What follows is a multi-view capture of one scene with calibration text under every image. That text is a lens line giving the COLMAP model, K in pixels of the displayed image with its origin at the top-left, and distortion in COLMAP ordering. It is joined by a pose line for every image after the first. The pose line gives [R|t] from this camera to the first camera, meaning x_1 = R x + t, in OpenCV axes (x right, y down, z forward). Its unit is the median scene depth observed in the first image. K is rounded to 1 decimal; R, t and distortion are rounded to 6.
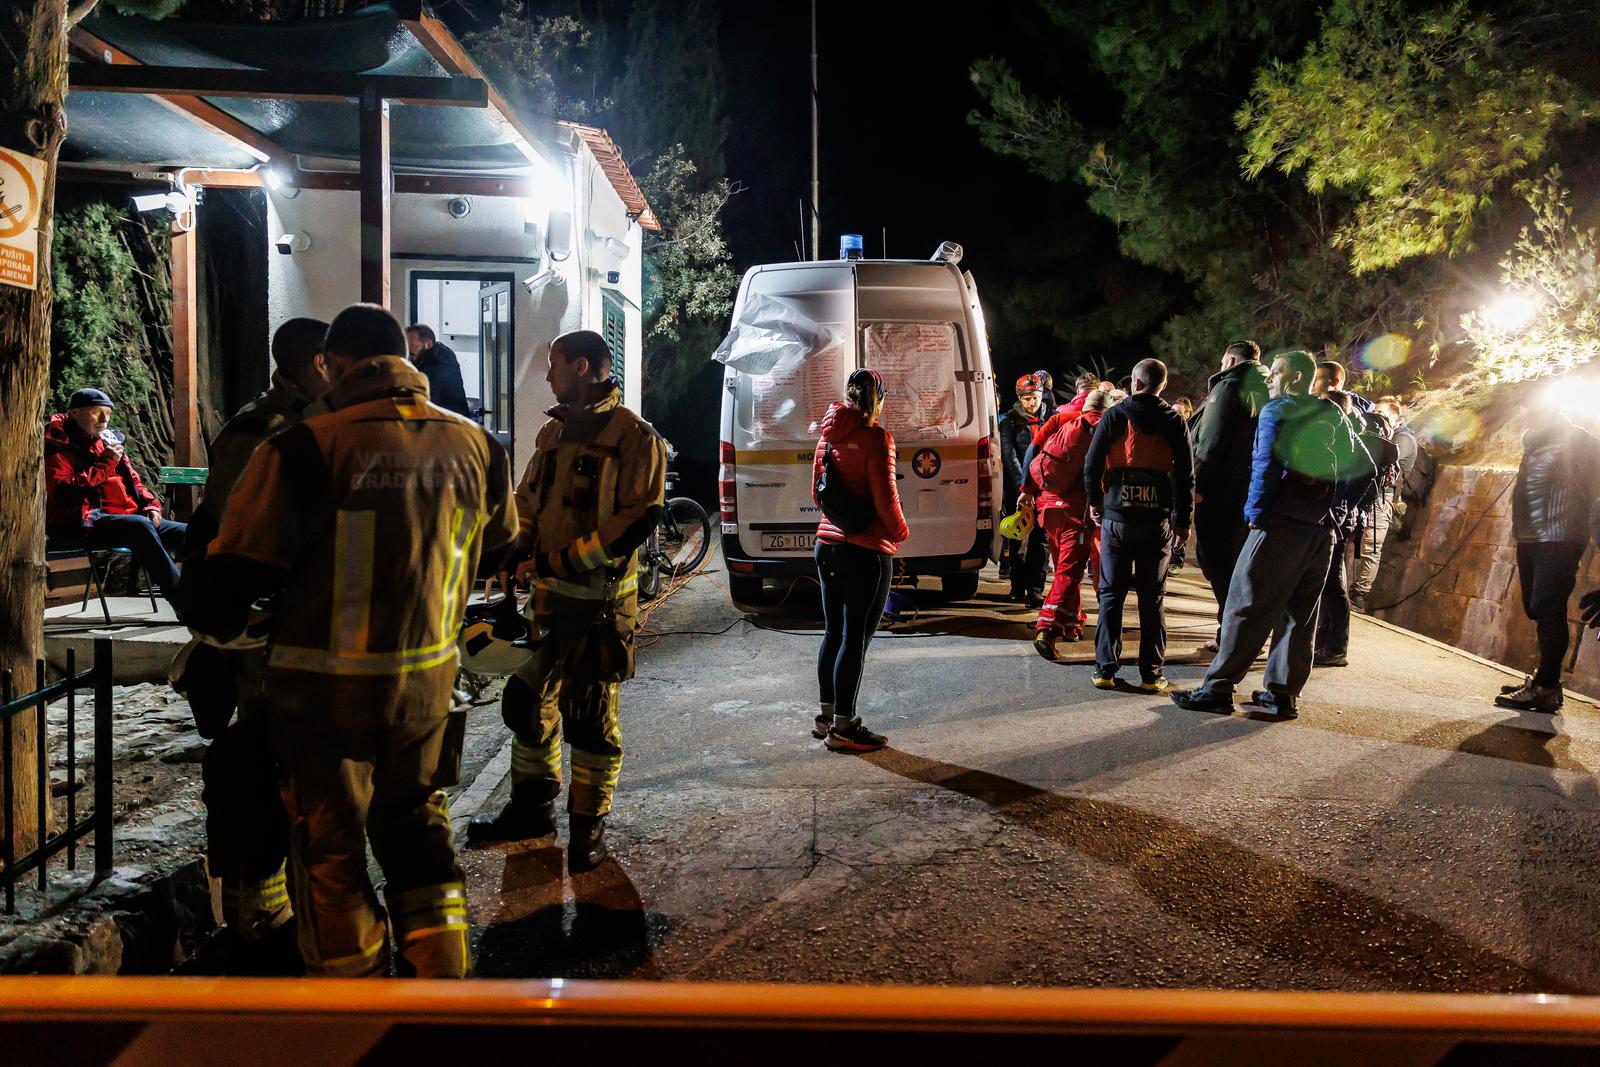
lens RADIAL K [[1033.6, 0, 800.0], [0, 1033.6, 533.5], [0, 0, 1]] dist [0.003906, 0.000884]
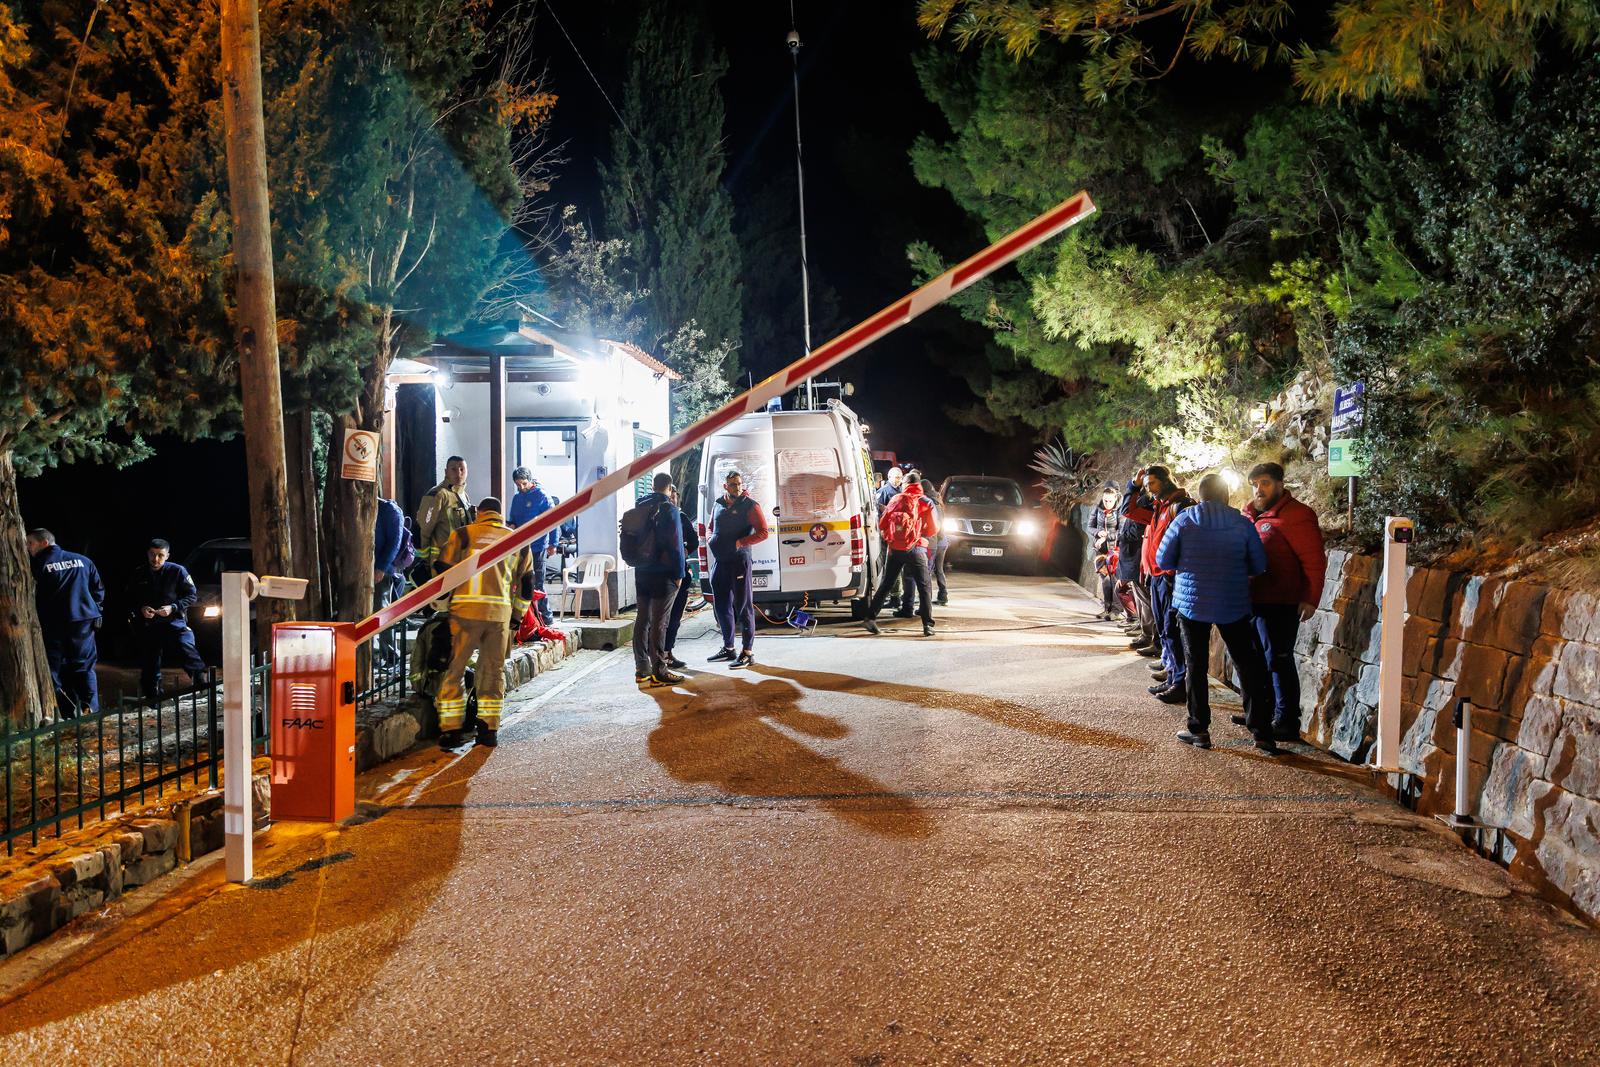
lens RADIAL K [[1033.6, 0, 800.0], [0, 1033.6, 533.5], [0, 0, 1]] dist [0.003906, 0.000884]
pose [[0.994939, -0.028071, -0.096483, 0.239980], [0.022006, 0.997748, -0.063355, 0.035636], [0.098044, 0.060911, 0.993316, -0.617849]]
